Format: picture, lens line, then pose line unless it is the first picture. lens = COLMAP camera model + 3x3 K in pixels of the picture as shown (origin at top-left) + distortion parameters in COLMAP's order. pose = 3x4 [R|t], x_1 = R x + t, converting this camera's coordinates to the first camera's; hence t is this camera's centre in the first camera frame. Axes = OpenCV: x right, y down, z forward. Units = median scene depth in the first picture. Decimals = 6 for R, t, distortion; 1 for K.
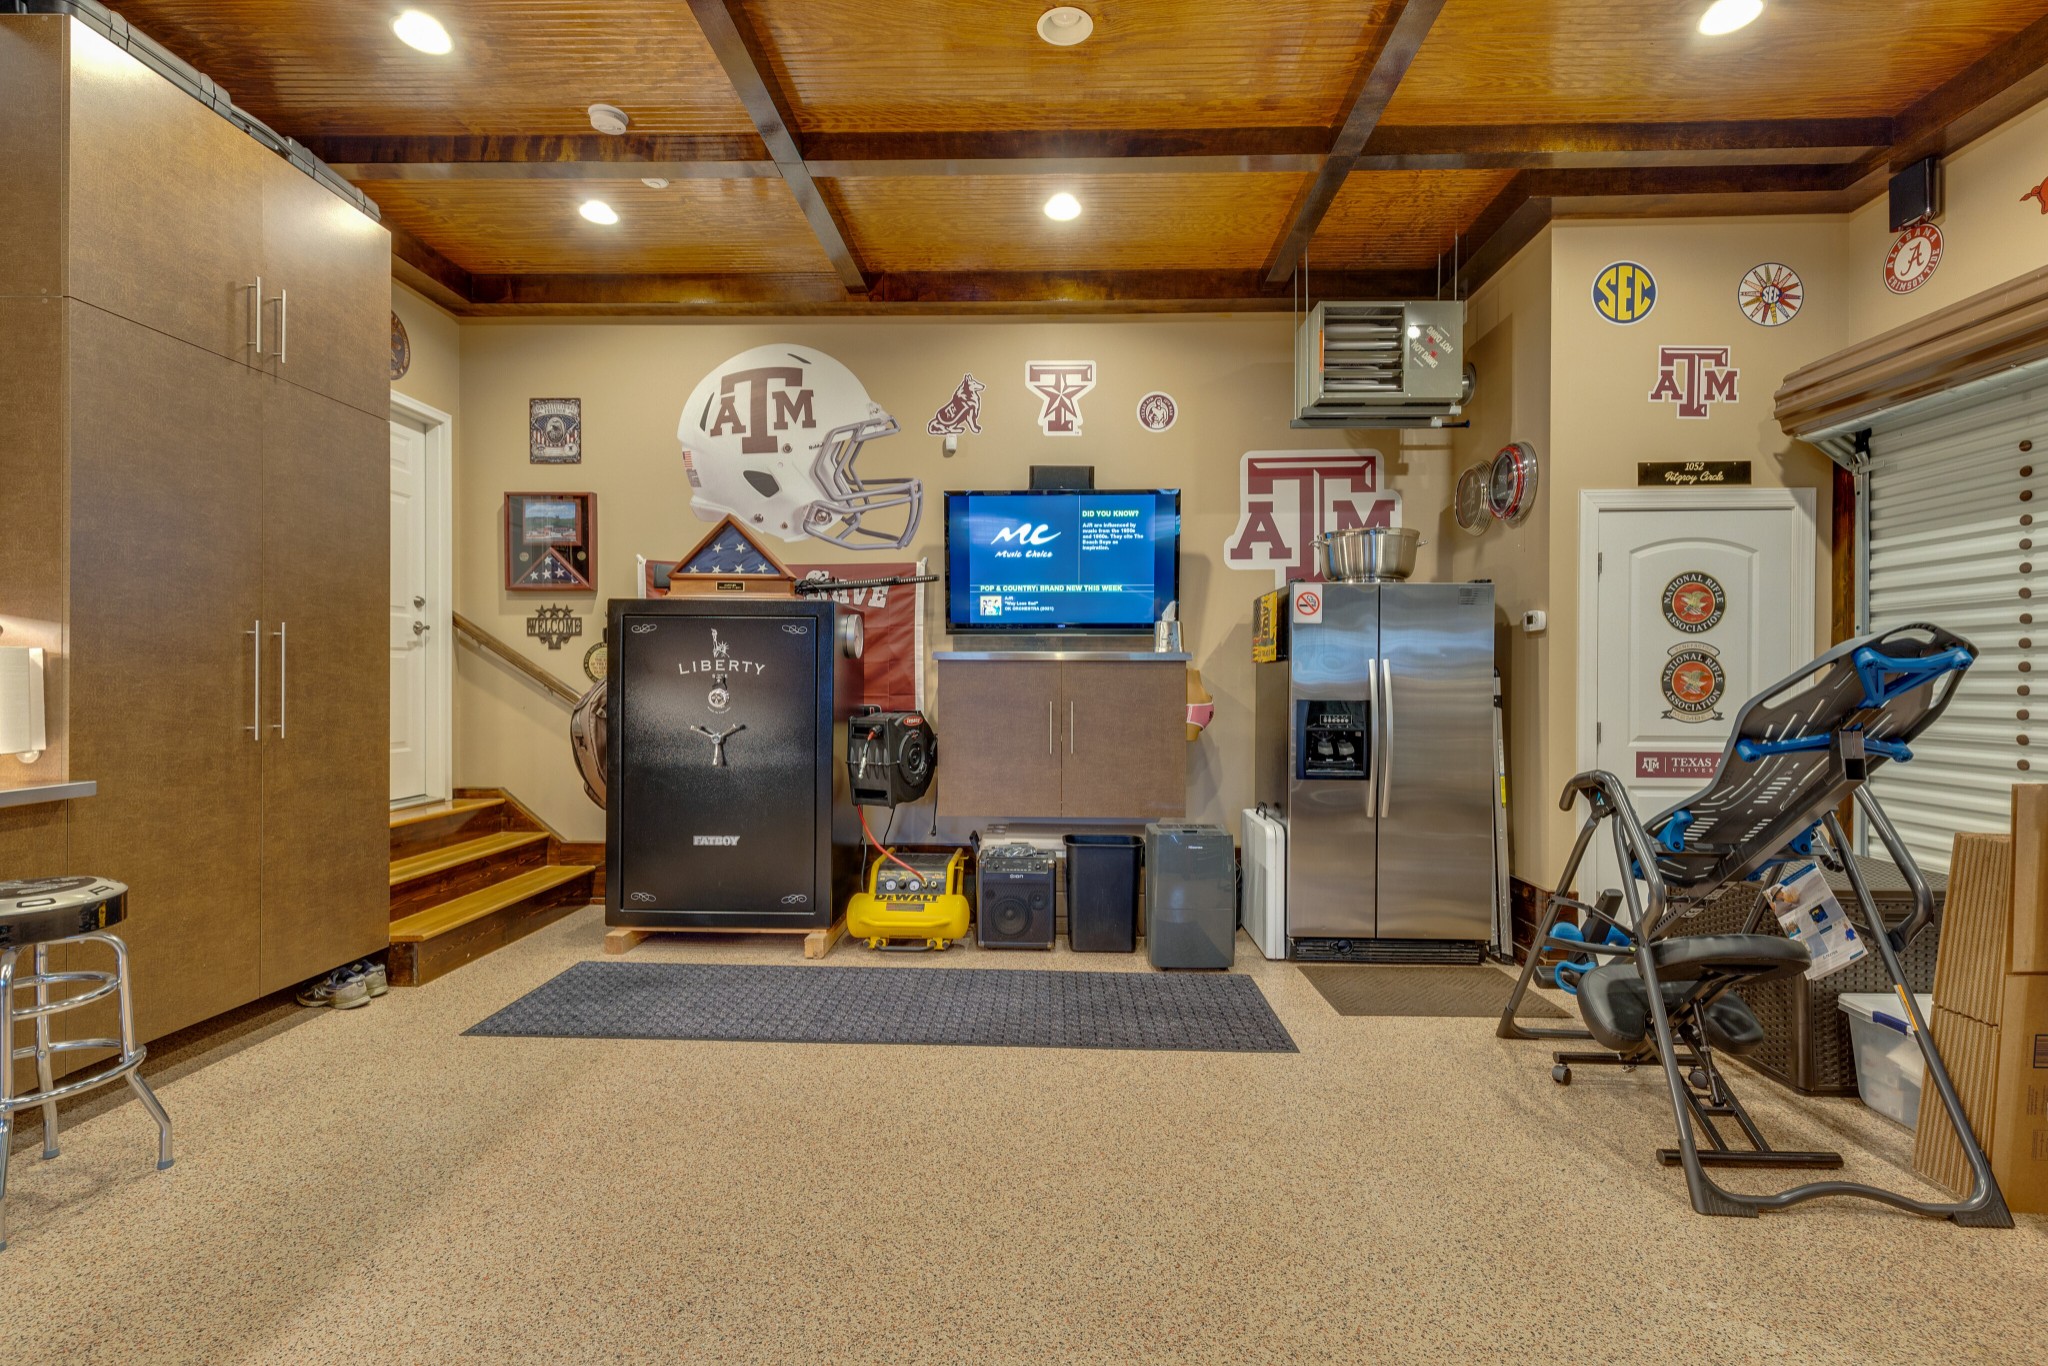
lens RADIAL K [[916.0, 0, 1028.8], [0, 916.0, 684.0], [0, 0, 1]] dist [-0.000571, -0.000023]
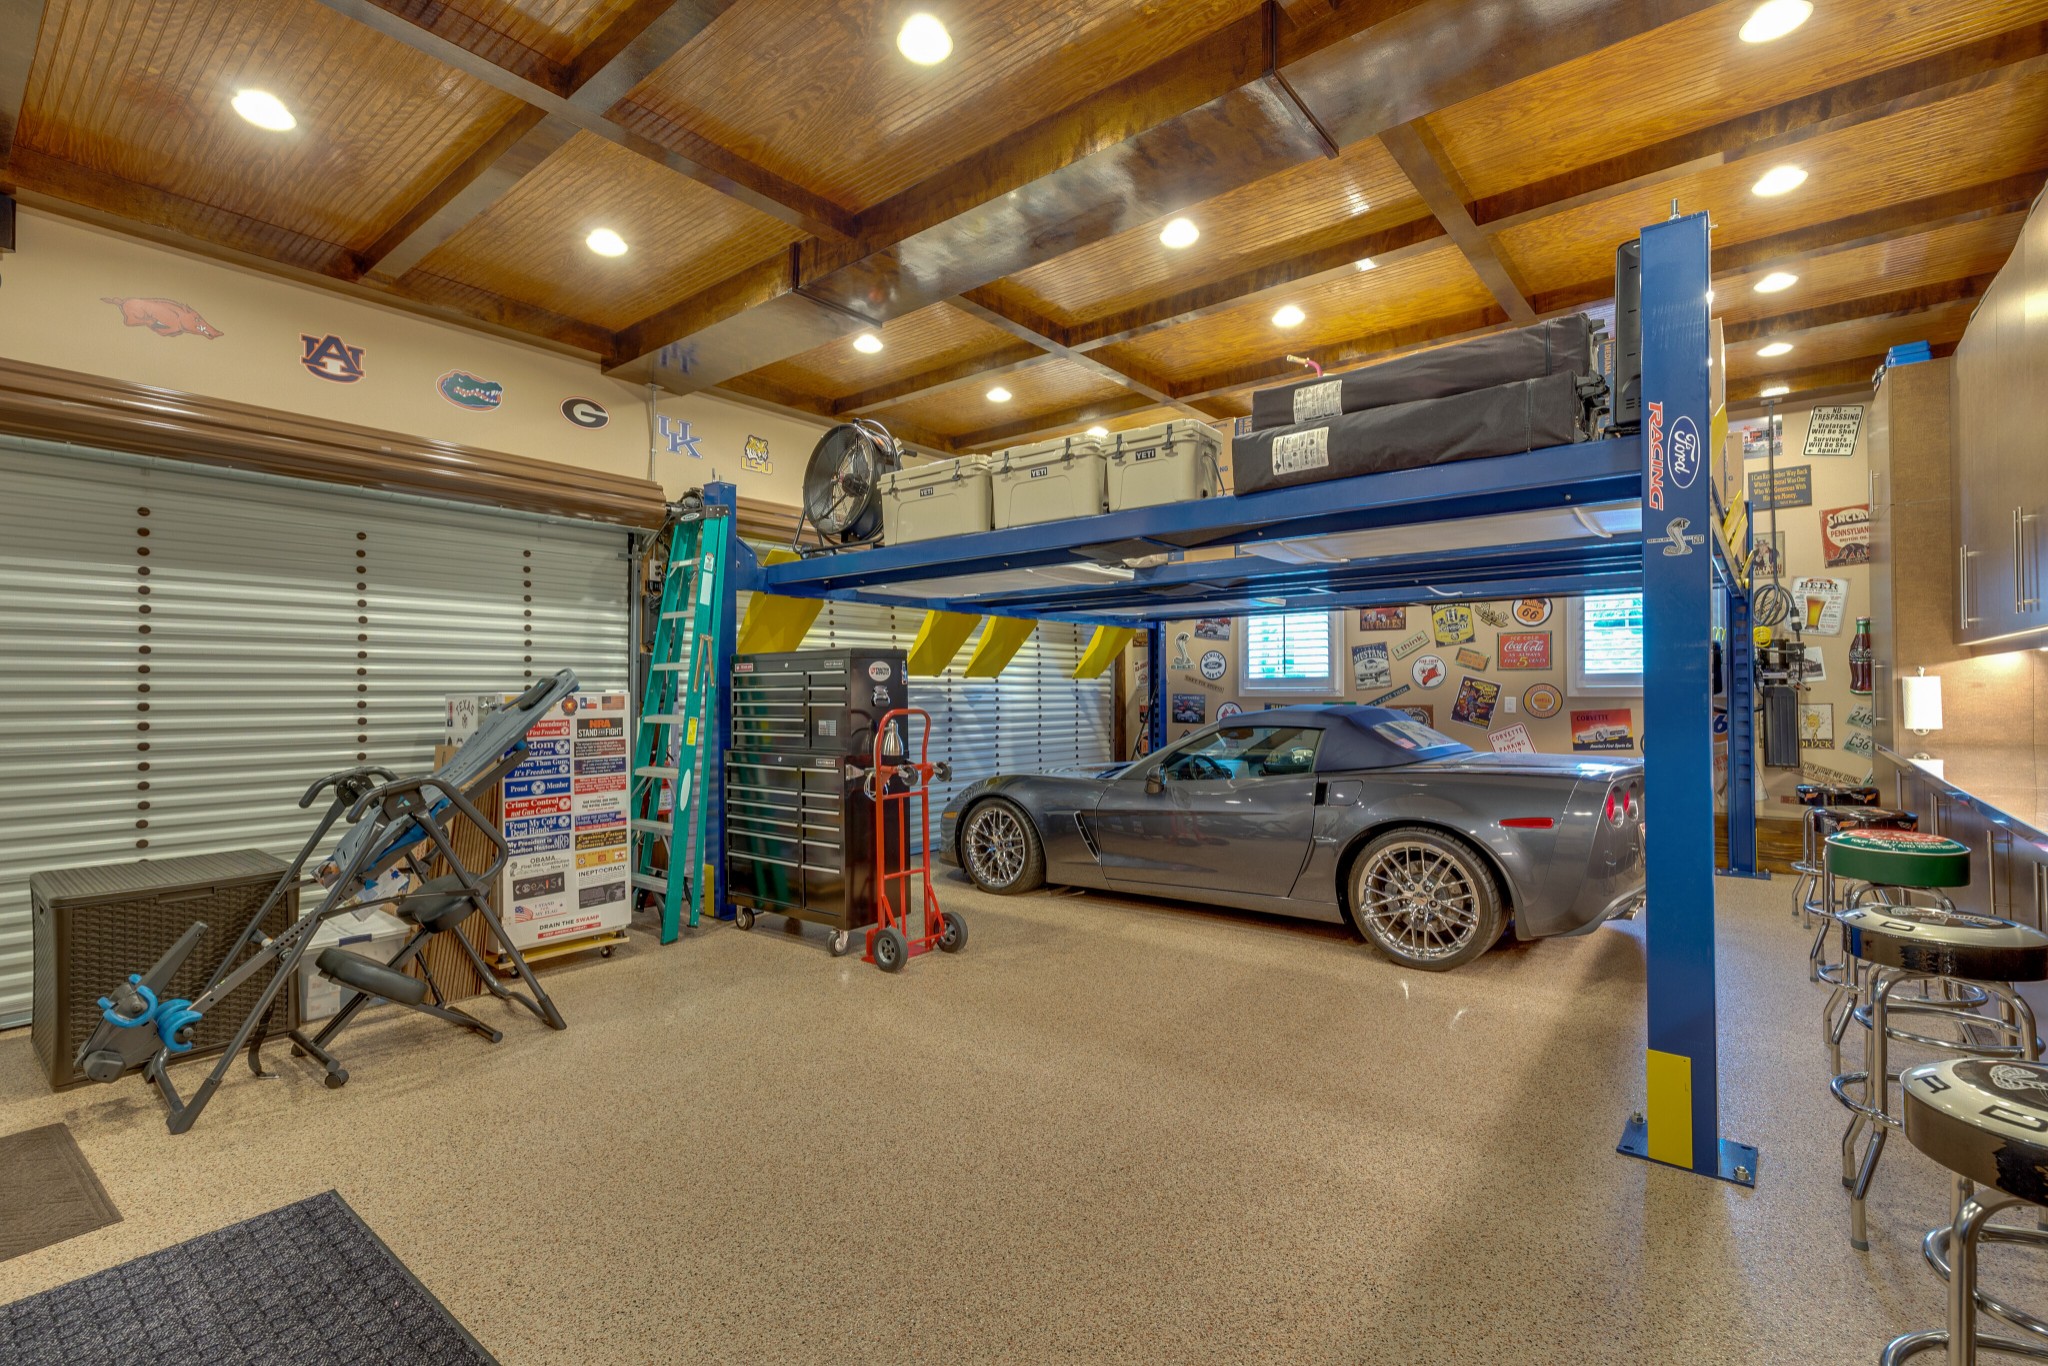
lens RADIAL K [[924.4, 0, 1029.1], [0, 924.4, 686.0], [0, 0, 1]] dist [0.000211, 0.000007]
pose [[-0.796393, 0.000852, 0.604779, -0.914519], [0.000651, 1.000000, -0.000552, -0.027781], [-0.604779, -0.000046, -0.796393, 1.805269]]
